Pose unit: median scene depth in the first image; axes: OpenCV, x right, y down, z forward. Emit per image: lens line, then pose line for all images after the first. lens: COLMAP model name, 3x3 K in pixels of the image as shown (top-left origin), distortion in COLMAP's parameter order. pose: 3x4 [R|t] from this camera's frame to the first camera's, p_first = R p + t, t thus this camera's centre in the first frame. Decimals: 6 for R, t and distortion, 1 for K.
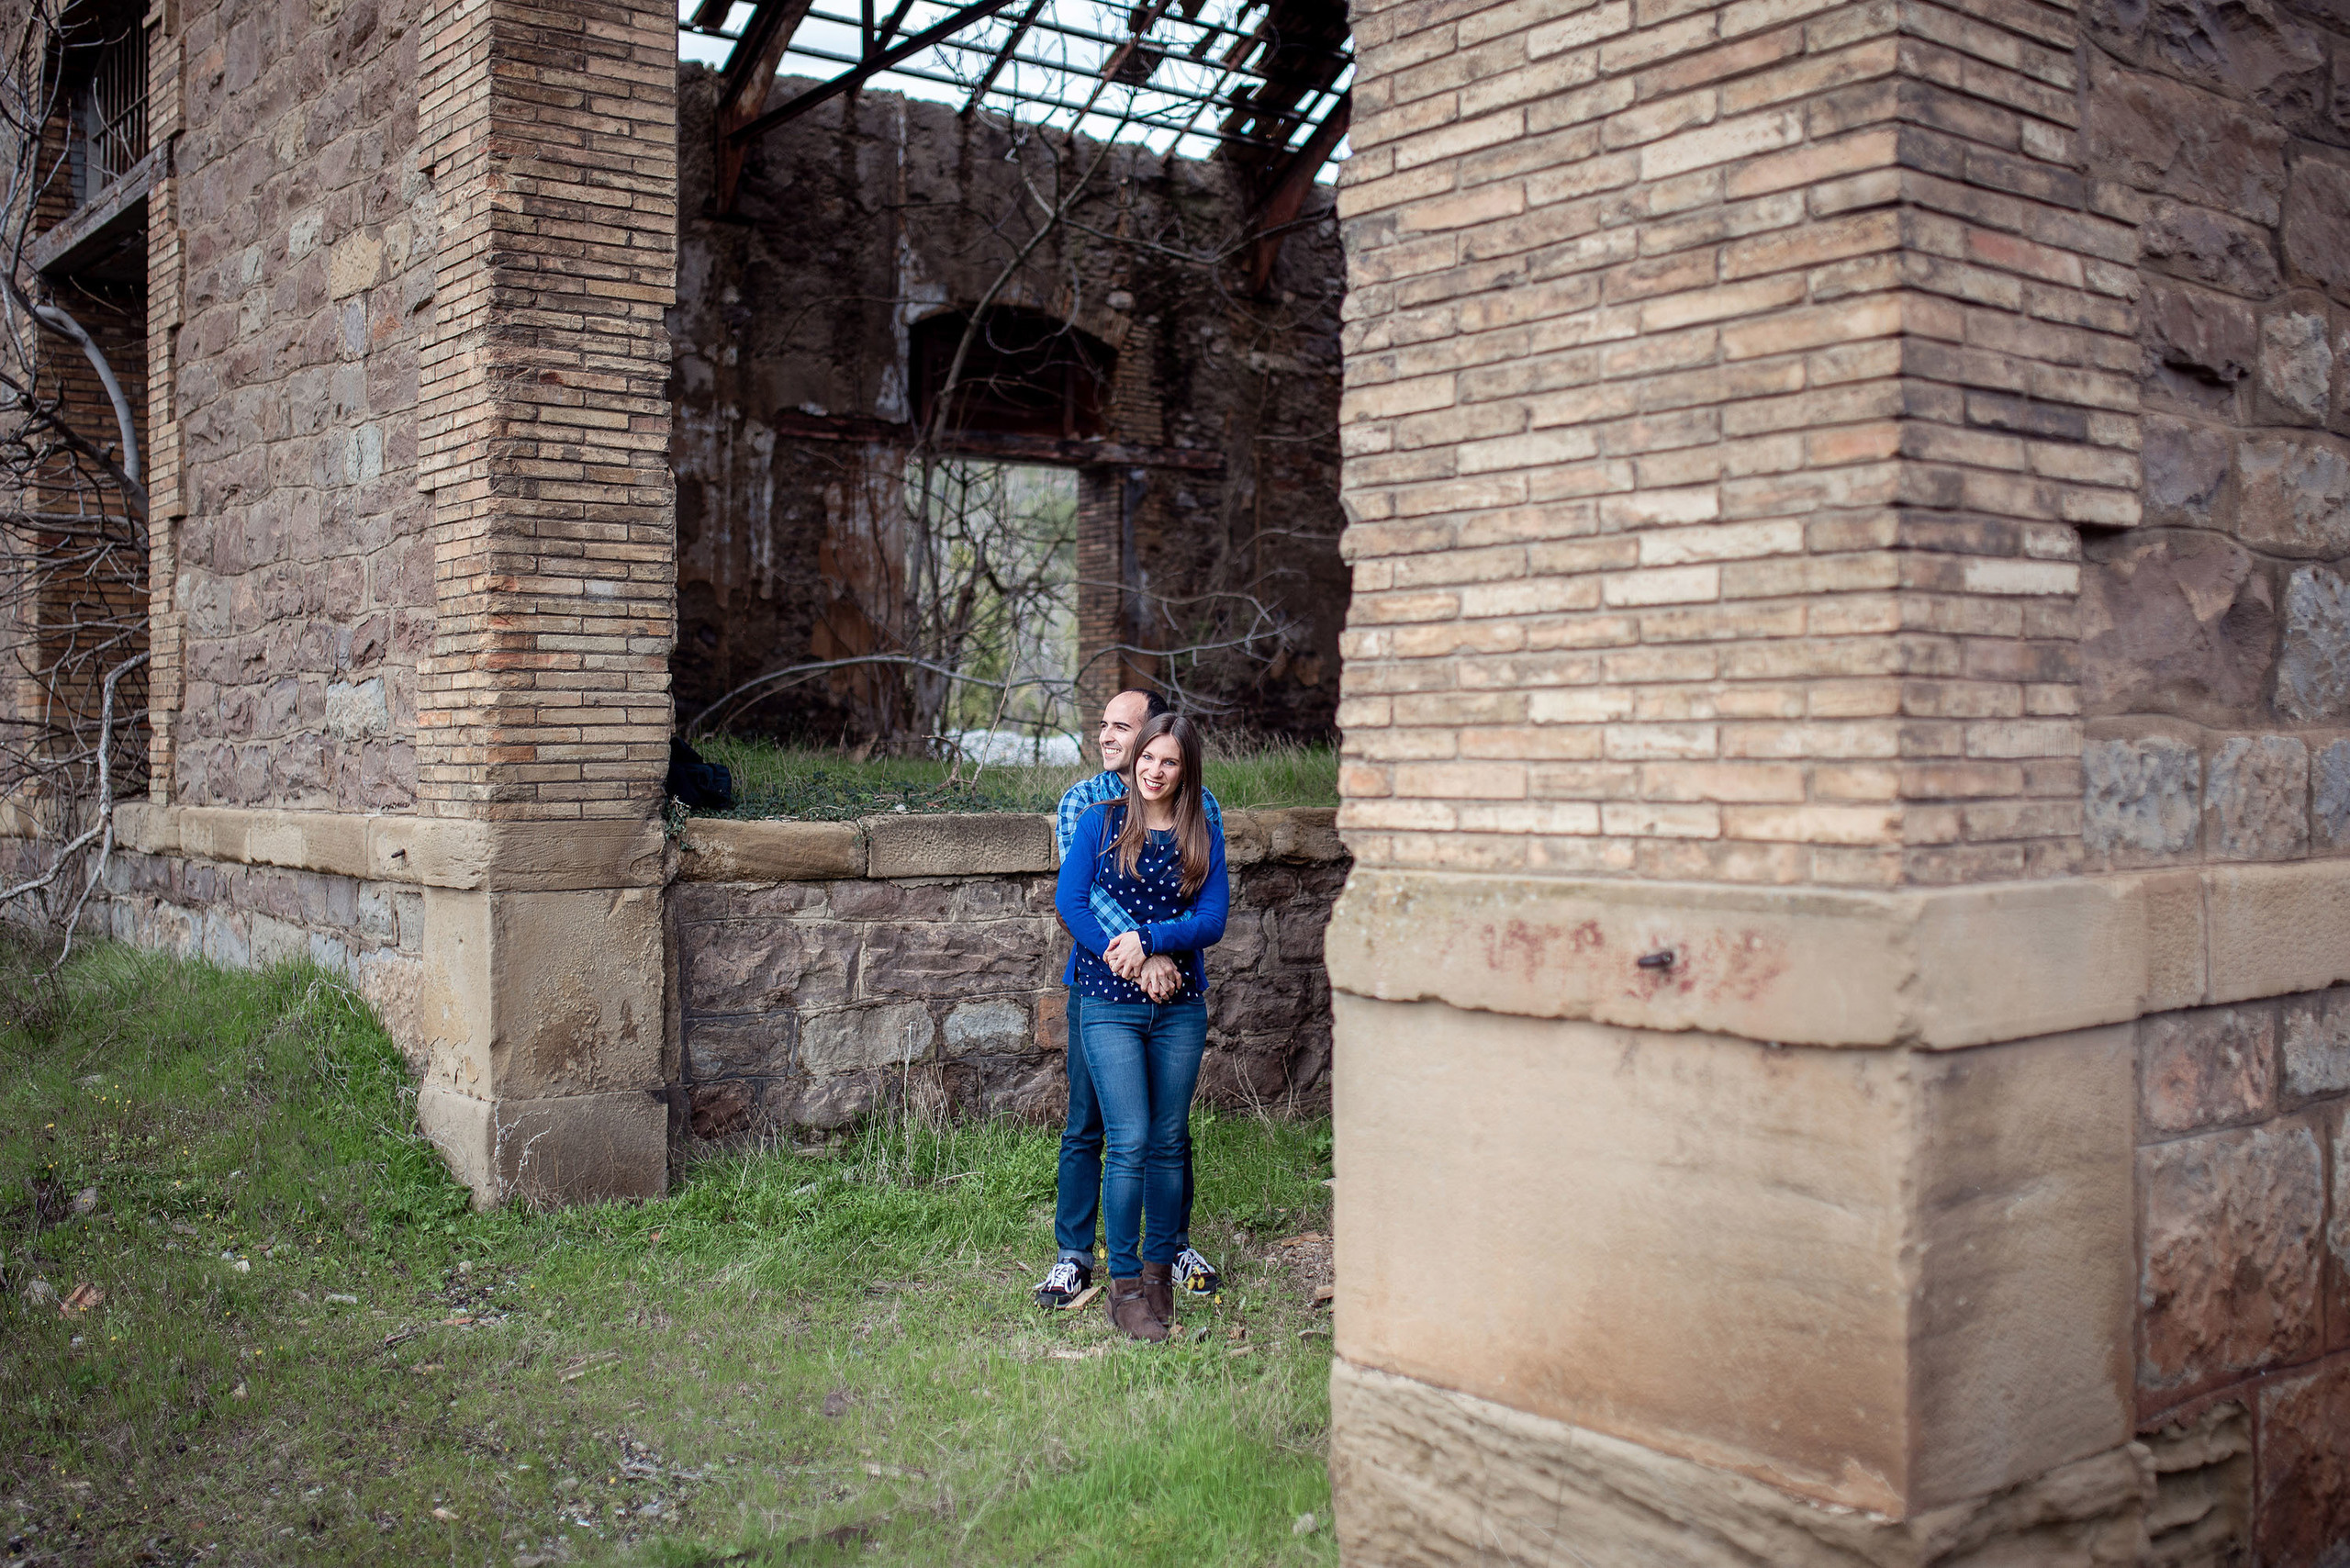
lens RADIAL K [[2241.4, 0, 1175.0], [0, 2241.4, 784.0], [0, 0, 1]] dist [-0.060976, 0.087919]
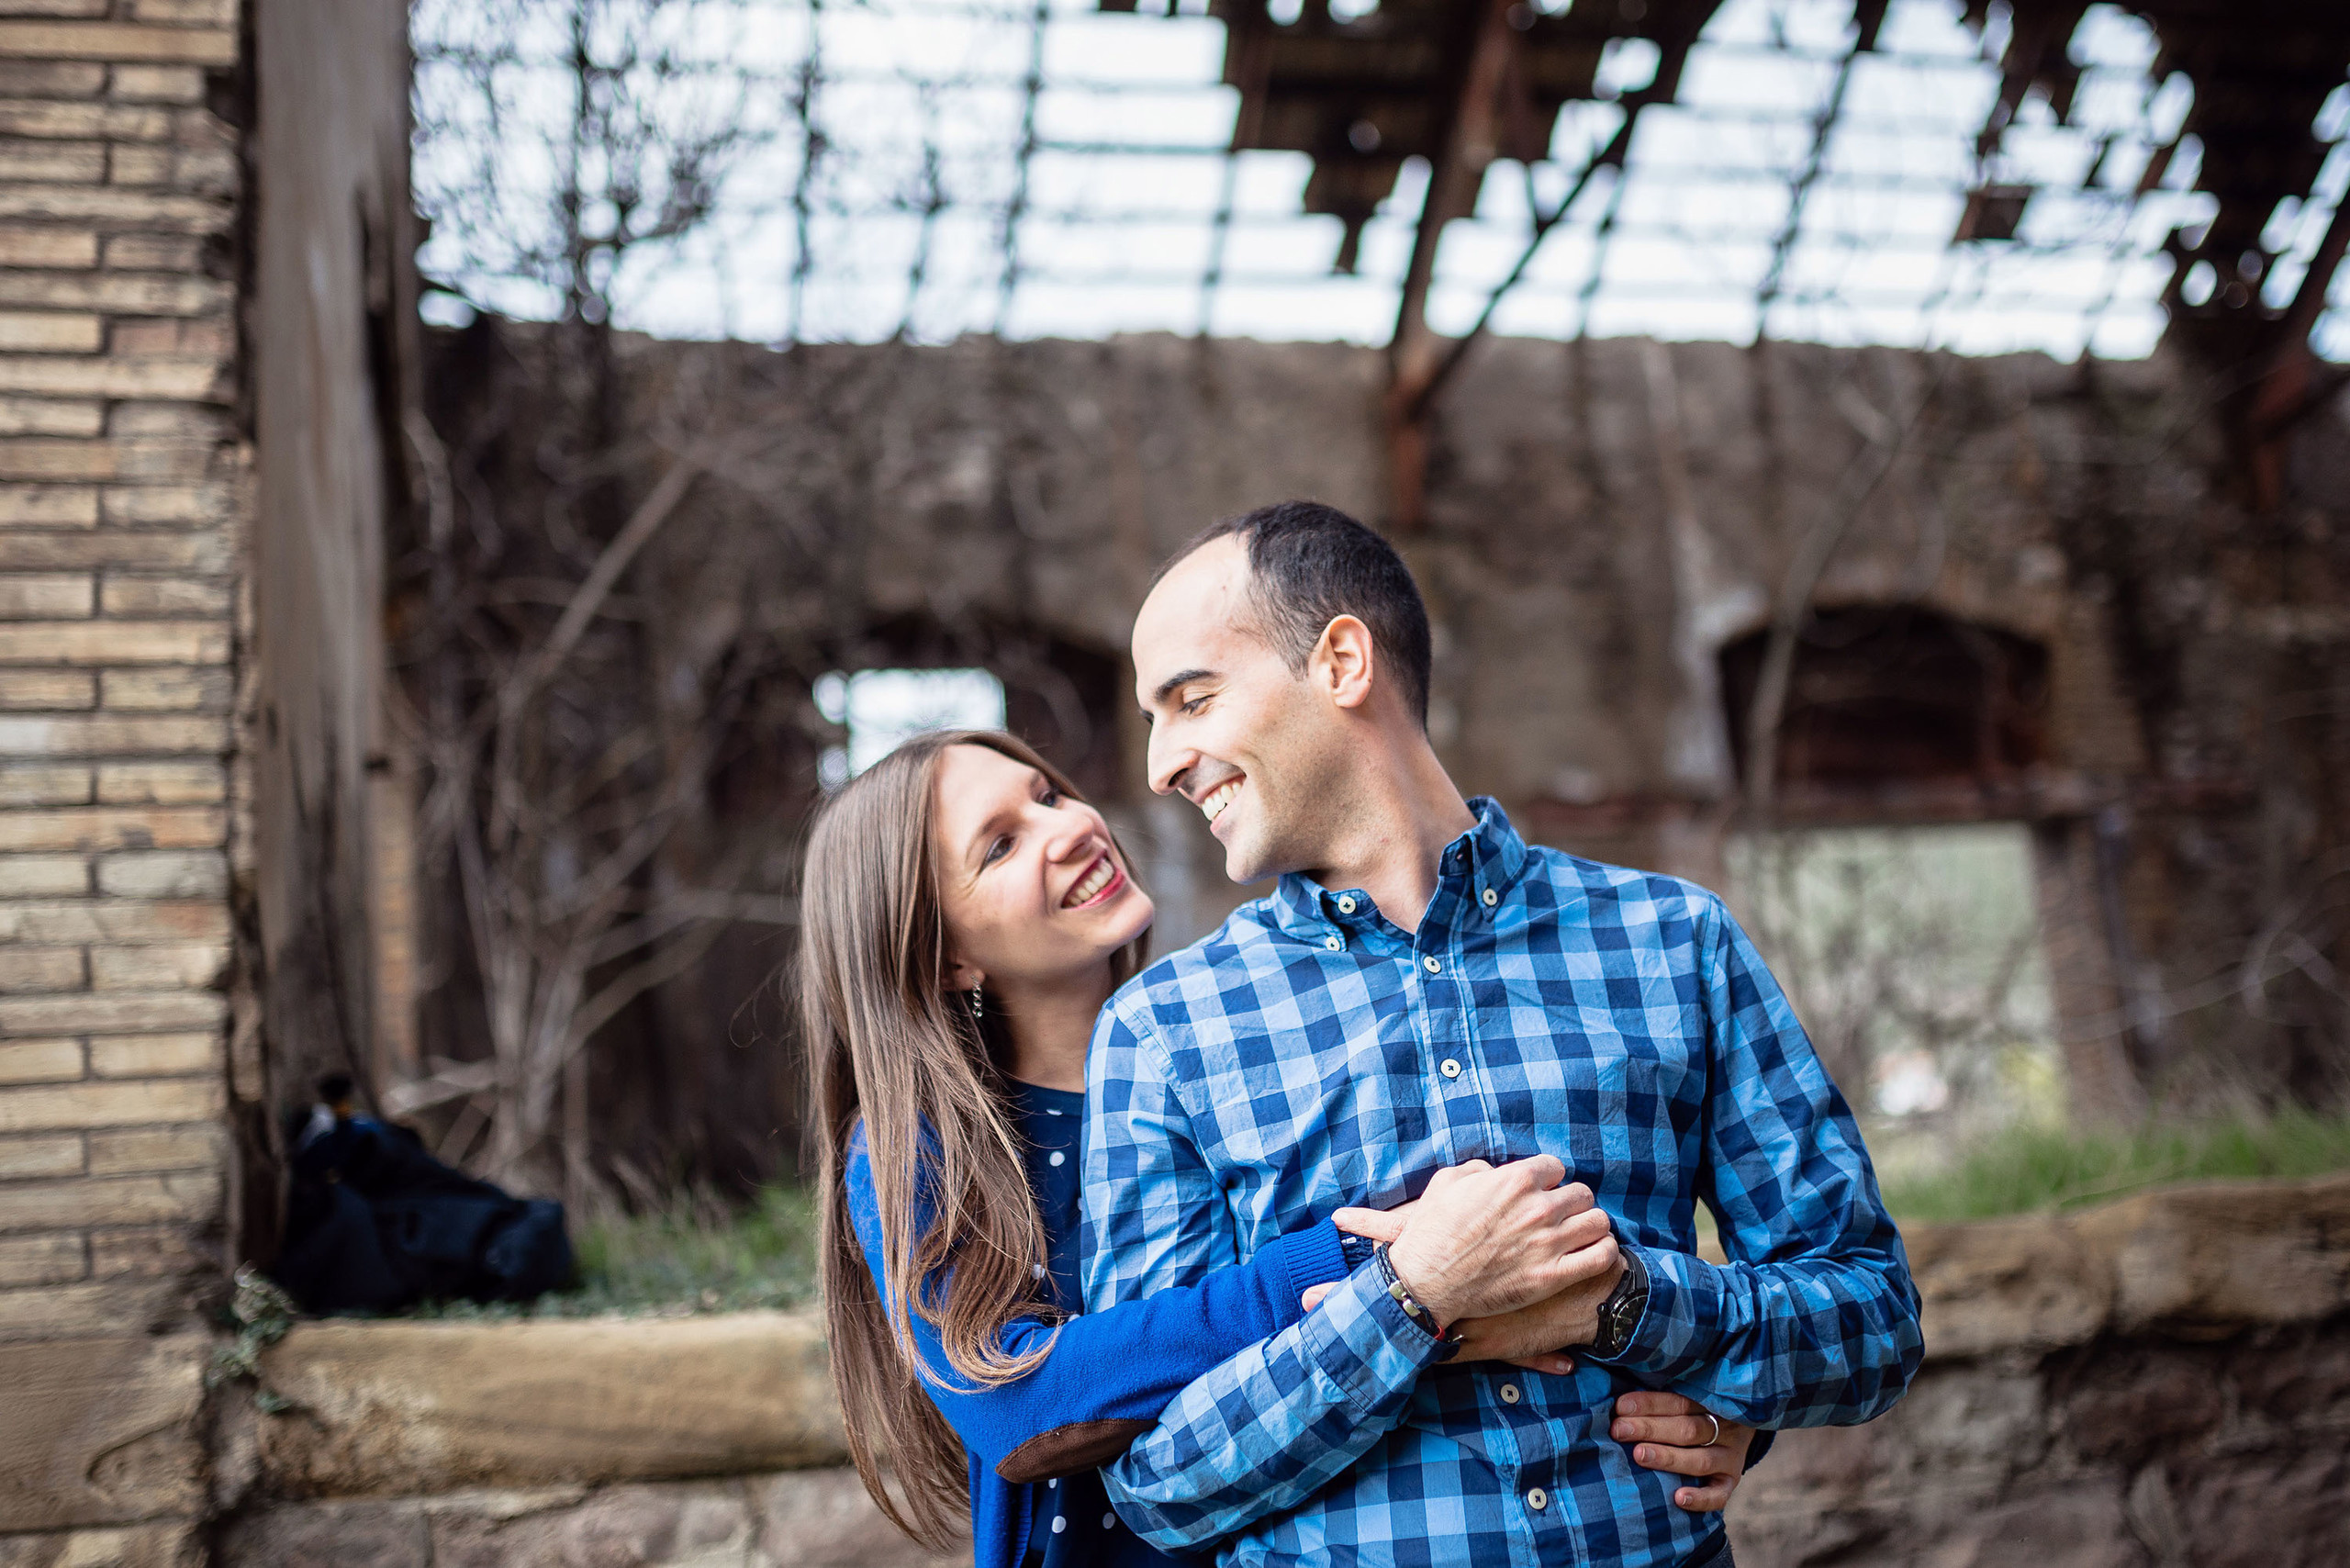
lens RADIAL K [[2637.3, 0, 1280.1], [0, 2637.3, 786.6], [0, 0, 1]] dist [-0.026388, 0.003562]
pose [[0.917435, -0.174093, -0.357778, 0.038084], [0.087214, 0.965318, -0.246079, 0.018641], [0.388210, 0.194558, 0.900800, 0.241649]]
